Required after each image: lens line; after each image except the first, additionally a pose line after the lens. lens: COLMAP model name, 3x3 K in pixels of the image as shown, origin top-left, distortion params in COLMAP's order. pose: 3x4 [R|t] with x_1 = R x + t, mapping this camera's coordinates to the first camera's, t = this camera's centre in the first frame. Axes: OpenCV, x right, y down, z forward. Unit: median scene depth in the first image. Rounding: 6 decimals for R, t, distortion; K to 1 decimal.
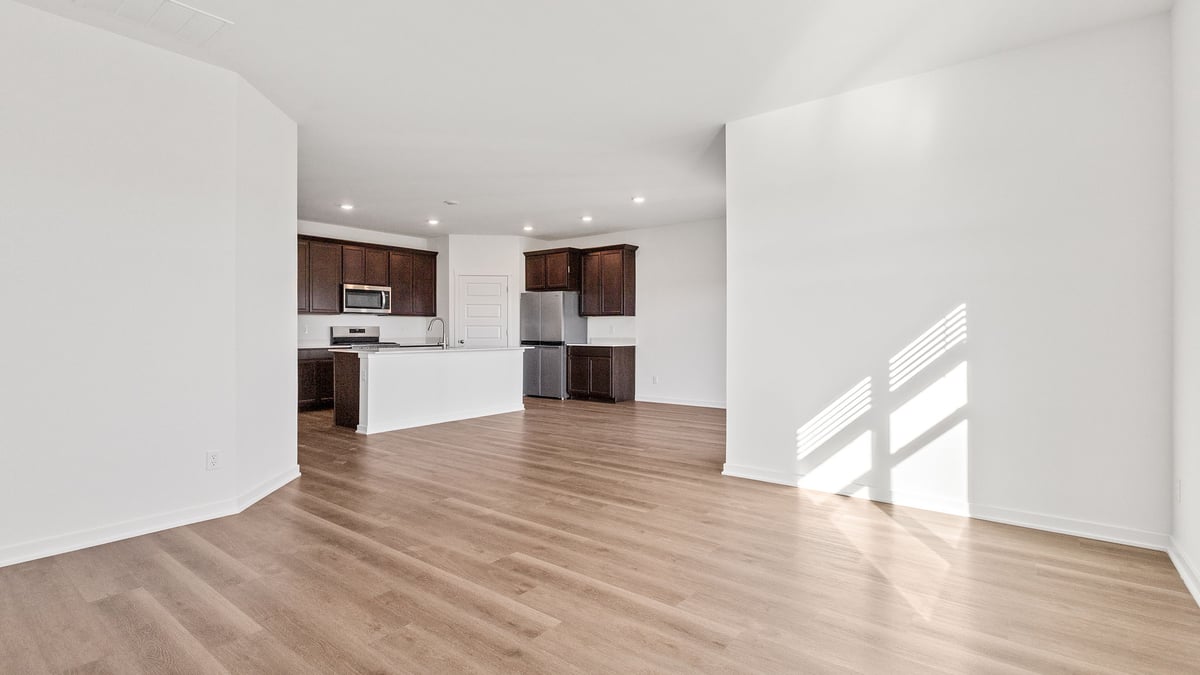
lens RADIAL K [[556.2, 0, 602.0], [0, 556.2, 330.5], [0, 0, 1]] dist [0.004664, -0.000187]
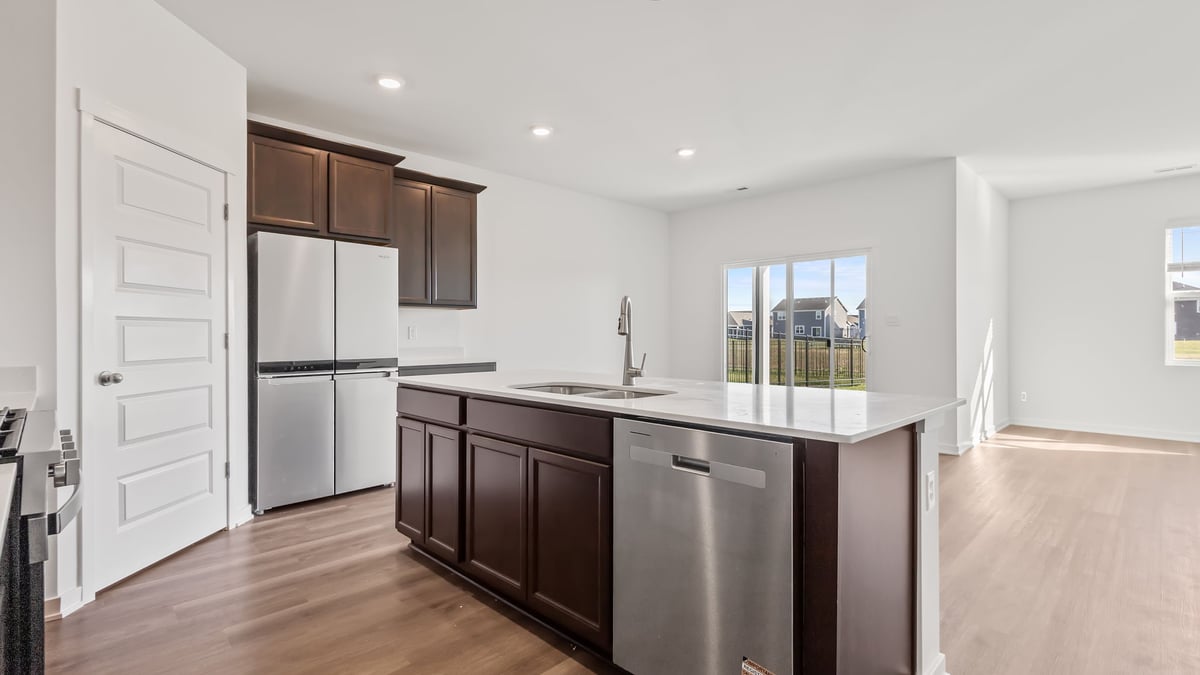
lens RADIAL K [[556.2, 0, 602.0], [0, 556.2, 330.5], [0, 0, 1]] dist [0.004664, -0.000187]
pose [[0.123708, 0.004890, 0.992307, -0.523379], [0.001610, 0.999986, -0.005128, -0.000384], [-0.992317, 0.002232, 0.123698, 0.803698]]
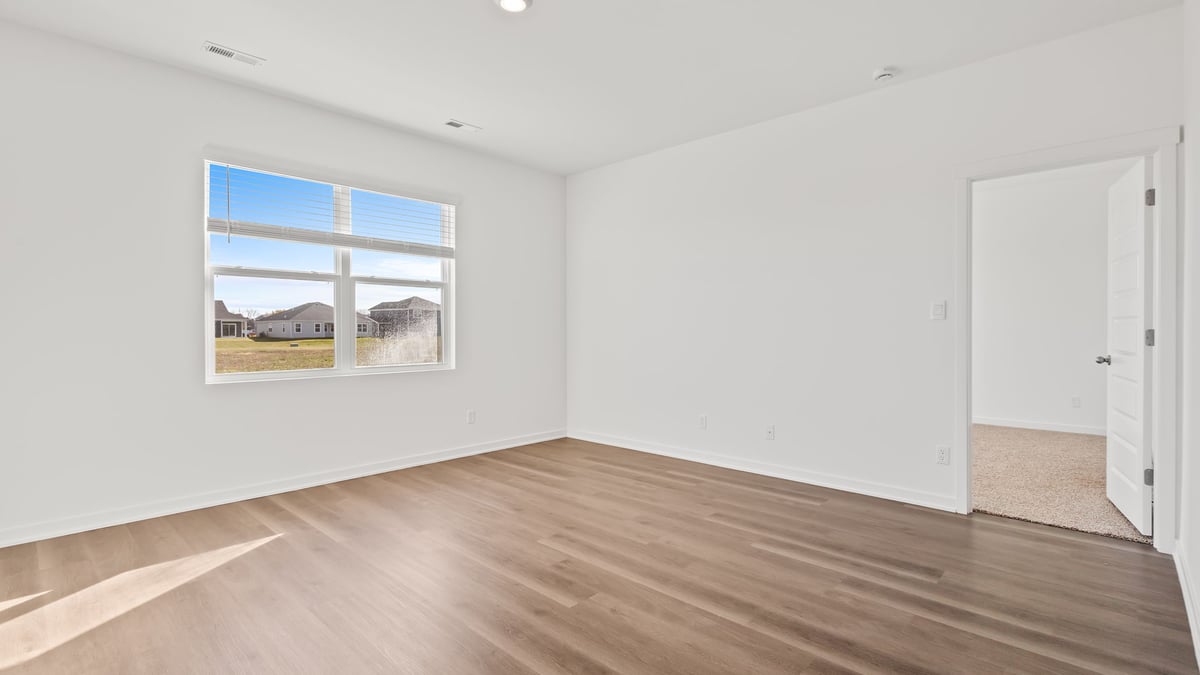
lens RADIAL K [[556.2, 0, 602.0], [0, 556.2, 330.5], [0, 0, 1]] dist [0.004664, -0.000187]
pose [[-0.995961, 0.001503, 0.089775, -0.089458], [0.001603, 0.999998, 0.001037, -0.000050], [-0.089774, 0.001177, -0.995962, 0.589187]]
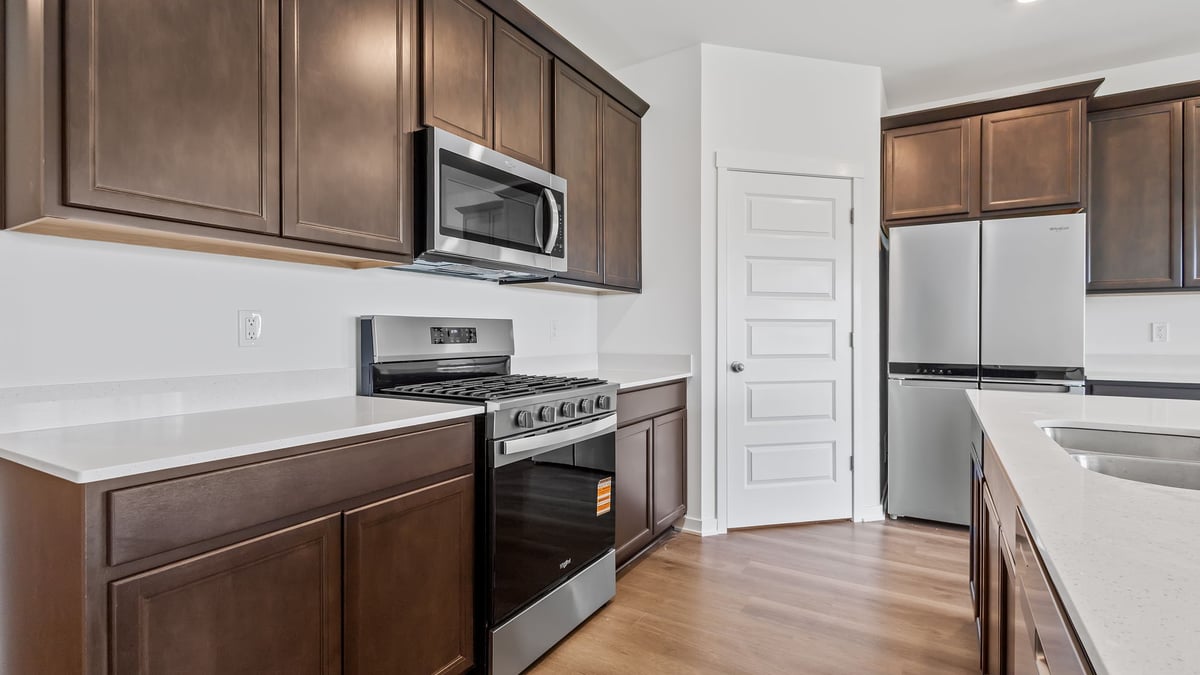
lens RADIAL K [[556.2, 0, 602.0], [0, 556.2, 330.5], [0, 0, 1]] dist [0.004664, -0.000187]
pose [[0.993417, 0.001311, 0.114543, -0.403138], [-0.000904, 0.999993, -0.003606, -0.000512], [-0.114546, 0.003478, 0.993412, 0.734220]]
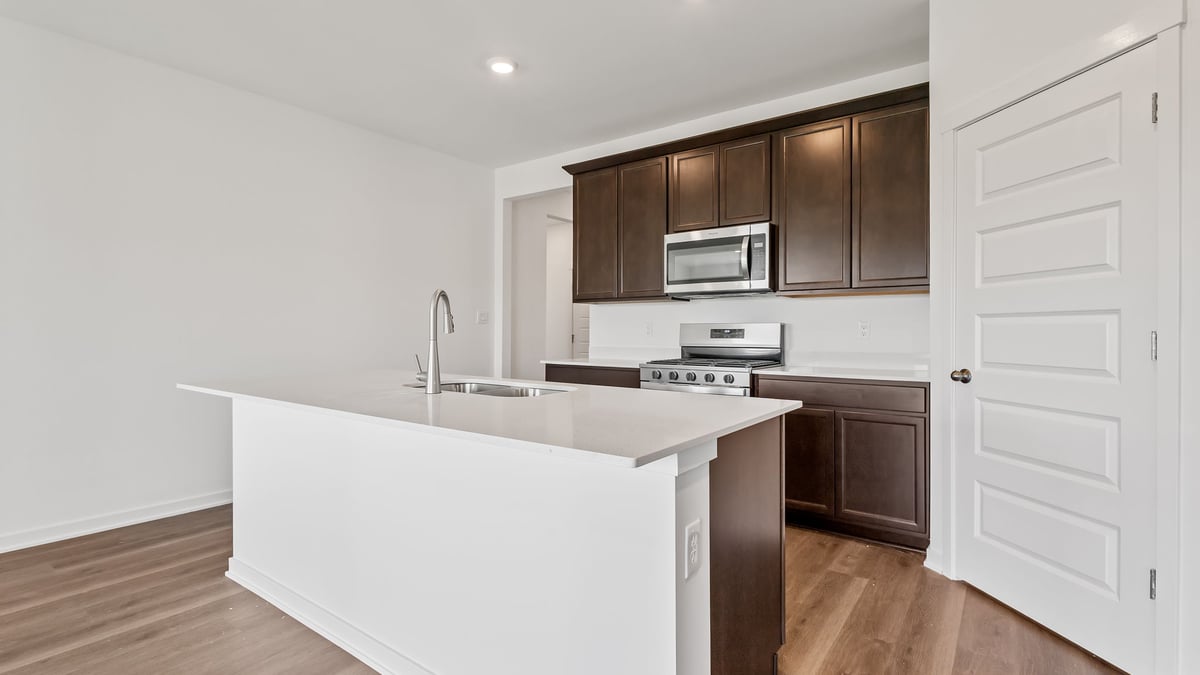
lens RADIAL K [[549.4, 0, 604.6], [0, 549.4, 331.8], [0, 0, 1]] dist [0.002964, 0.000280]
pose [[0.033216, 0.000972, -0.999448, 0.004661], [-0.003119, 0.999995, 0.000869, -0.000719], [0.999443, 0.003089, 0.033219, 0.891835]]
